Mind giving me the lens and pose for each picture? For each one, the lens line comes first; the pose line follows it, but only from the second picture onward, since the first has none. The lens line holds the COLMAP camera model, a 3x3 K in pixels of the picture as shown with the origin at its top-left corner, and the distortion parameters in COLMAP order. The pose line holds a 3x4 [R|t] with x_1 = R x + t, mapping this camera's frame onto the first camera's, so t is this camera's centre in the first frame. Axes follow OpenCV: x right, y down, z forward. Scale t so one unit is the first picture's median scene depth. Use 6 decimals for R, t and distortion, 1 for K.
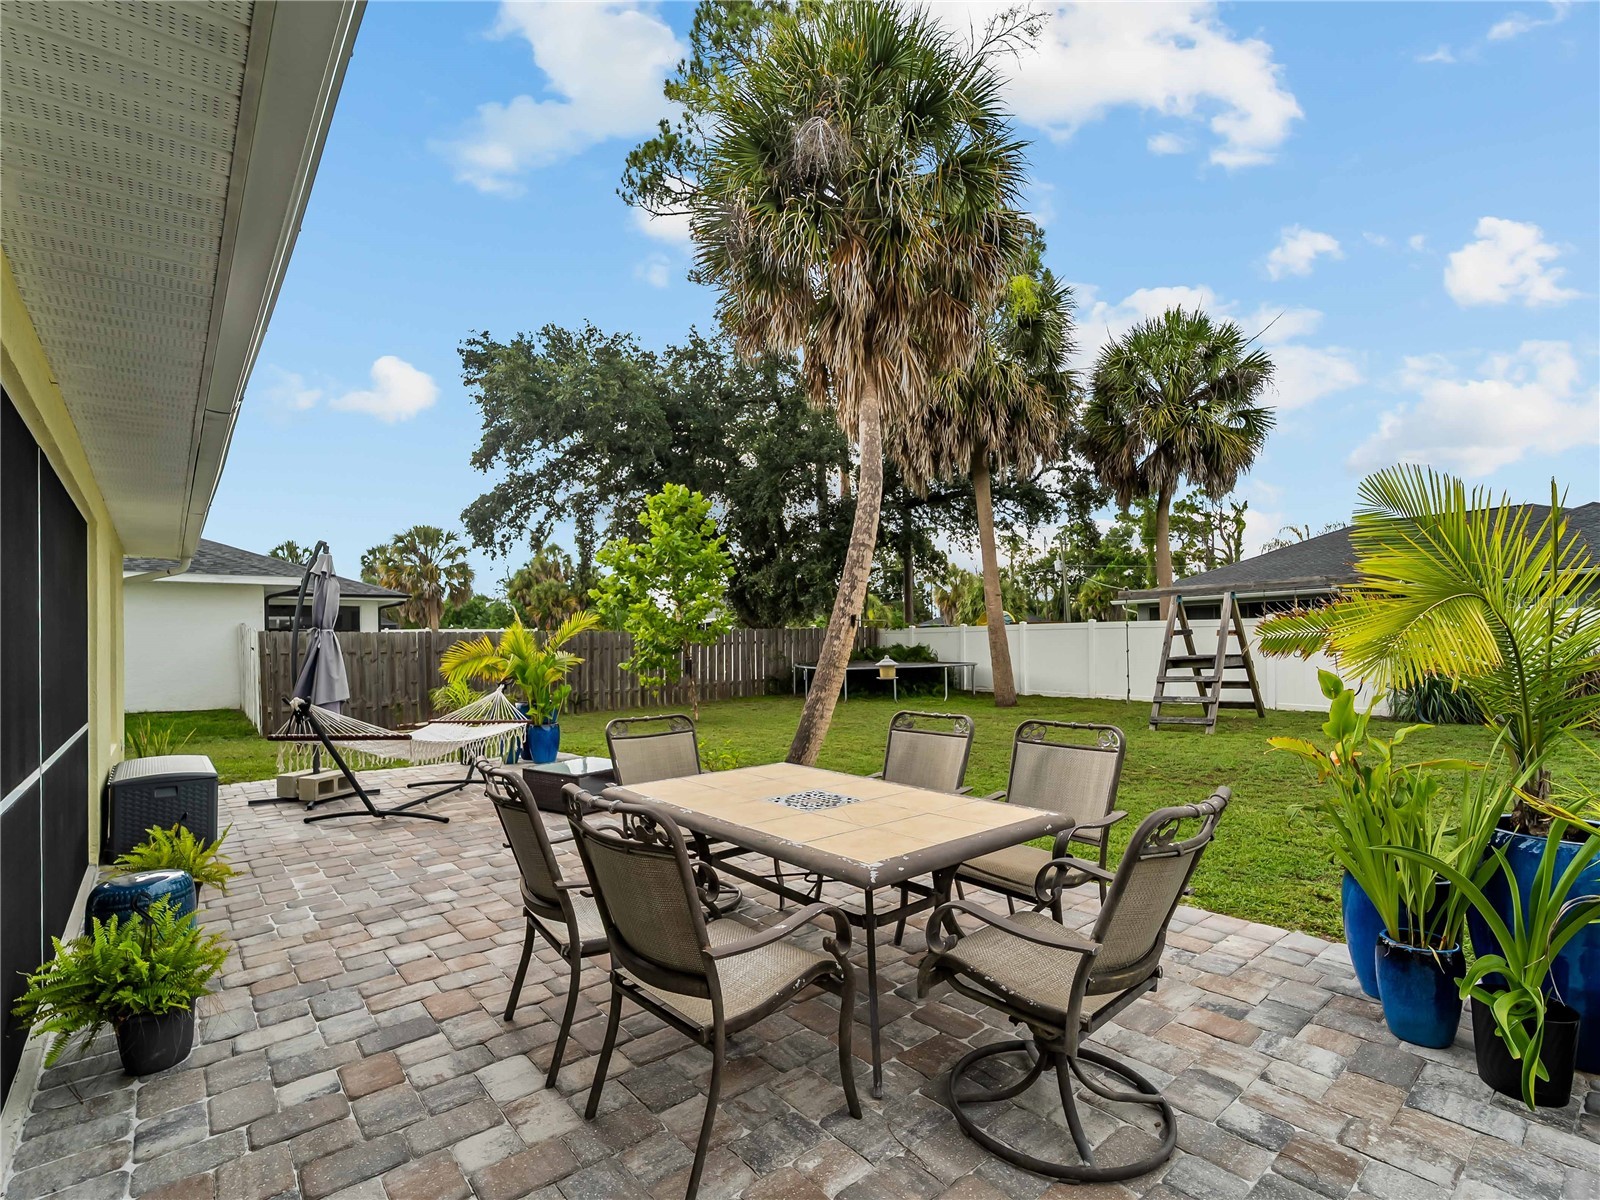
lens RADIAL K [[739.2, 0, 795.1], [0, 739.2, 633.2], [0, 0, 1]] dist [-0.001649, -0.000792]
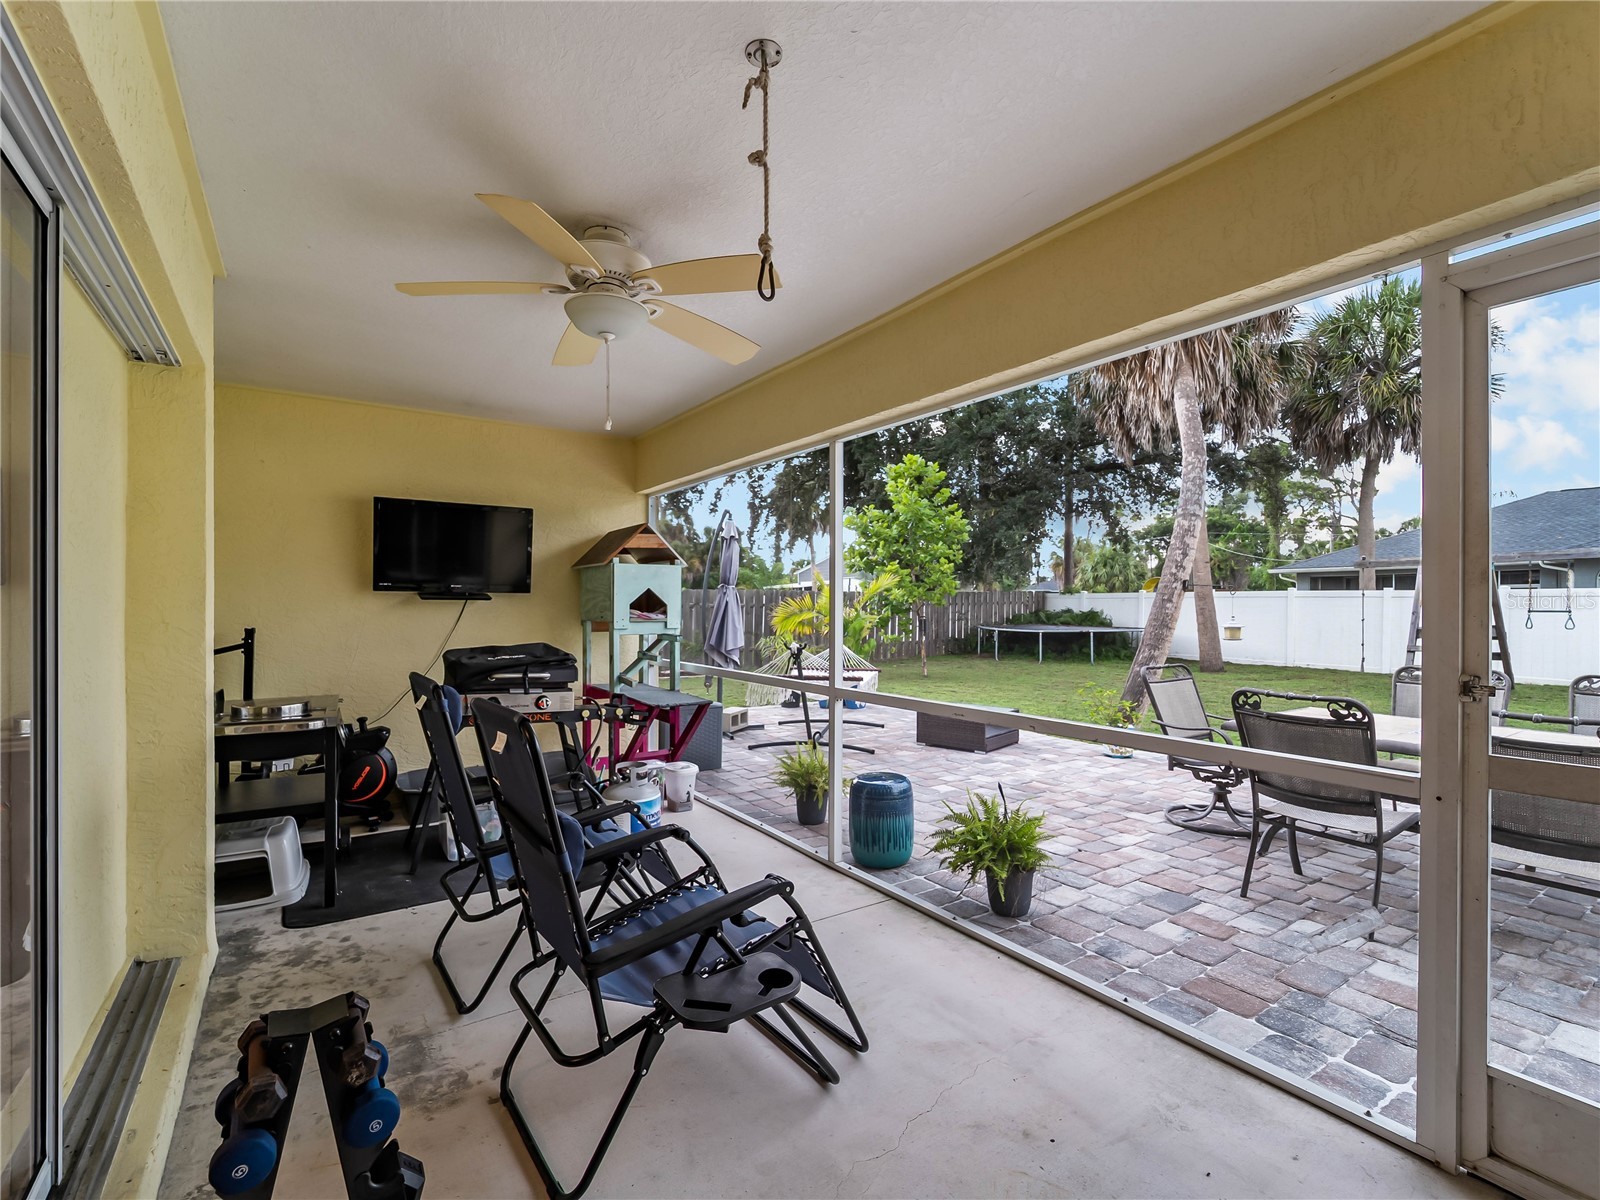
lens RADIAL K [[725.3, 0, 801.1], [0, 725.3, 607.4], [0, 0, 1]] dist [-0.000985, -0.000293]
pose [[0.994717, 0.020117, -0.100669, -0.194543], [-0.018464, 0.999679, 0.017330, 0.003681], [0.100985, -0.015380, 0.994769, -0.057864]]
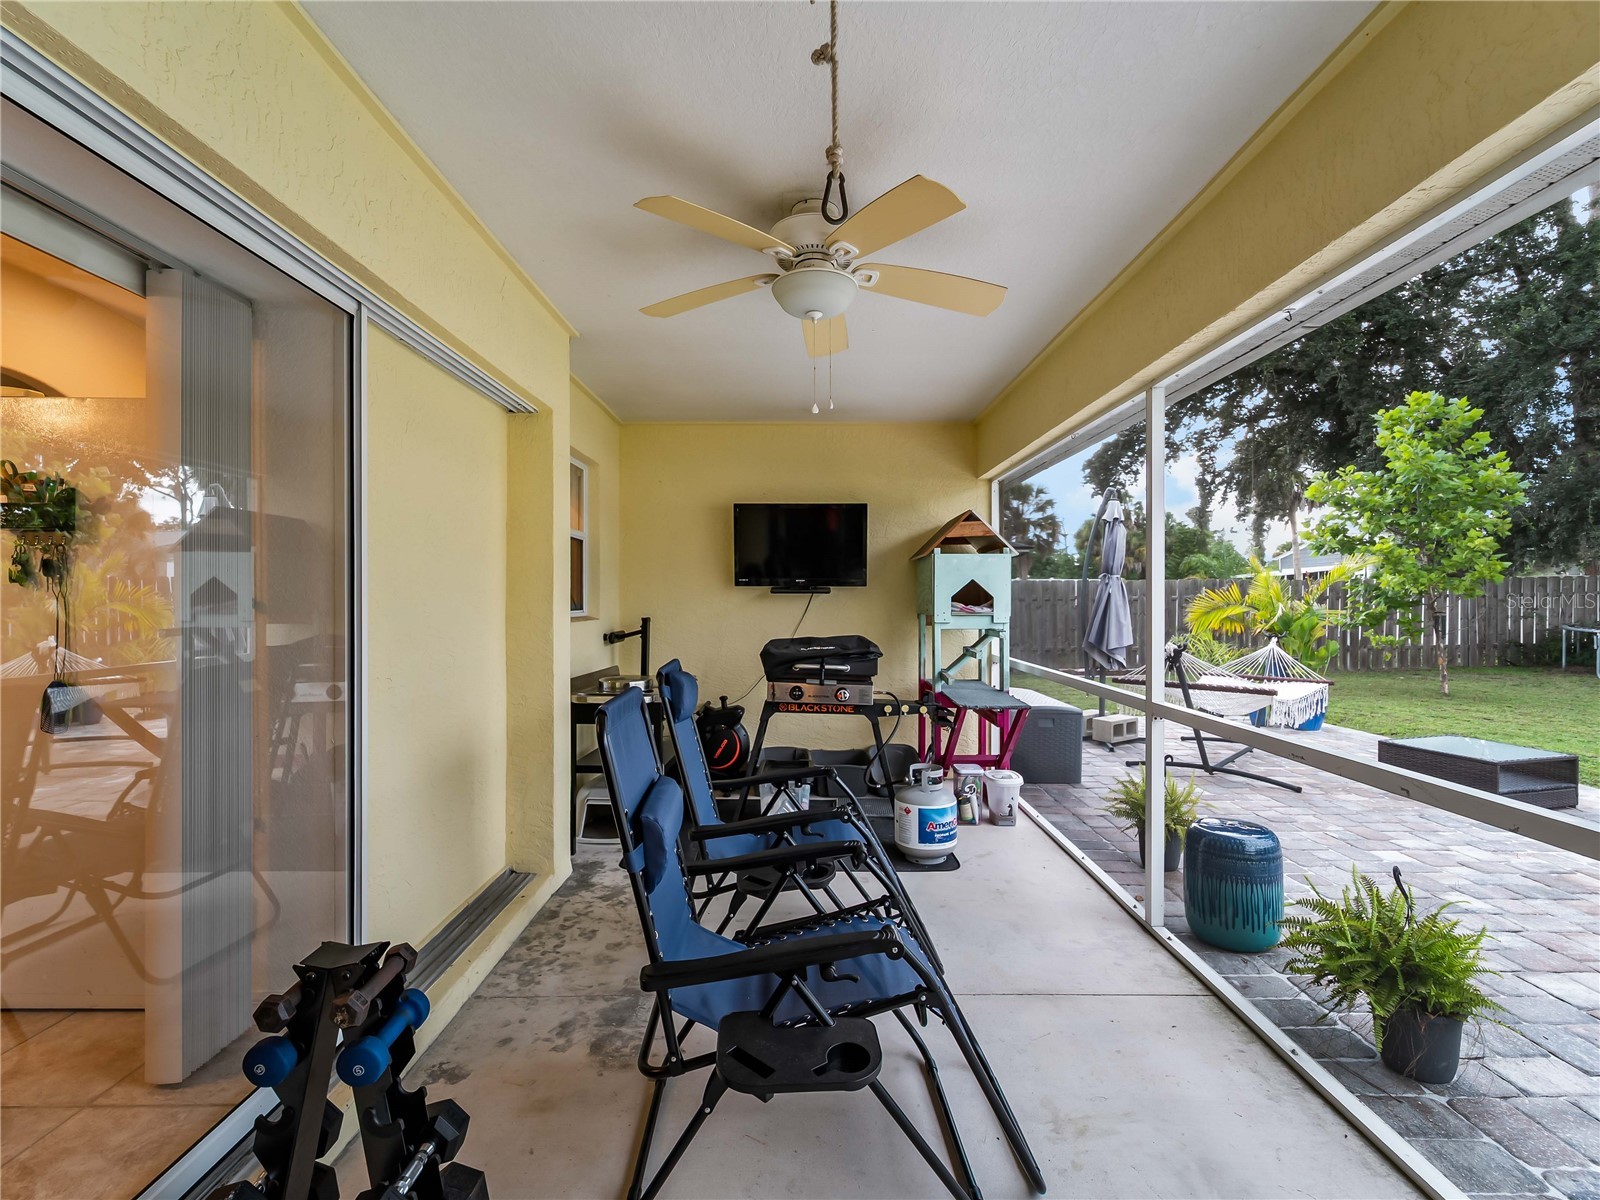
lens RADIAL K [[726.9, 0, 800.0], [0, 726.9, 600.0], [0, 0, 1]] dist [-0.003328, -0.000236]
pose [[0.764545, 0.017711, -0.644327, -0.153280], [-0.003573, 0.999724, 0.023240, 0.003757], [0.644560, -0.015466, 0.764397, -0.017593]]
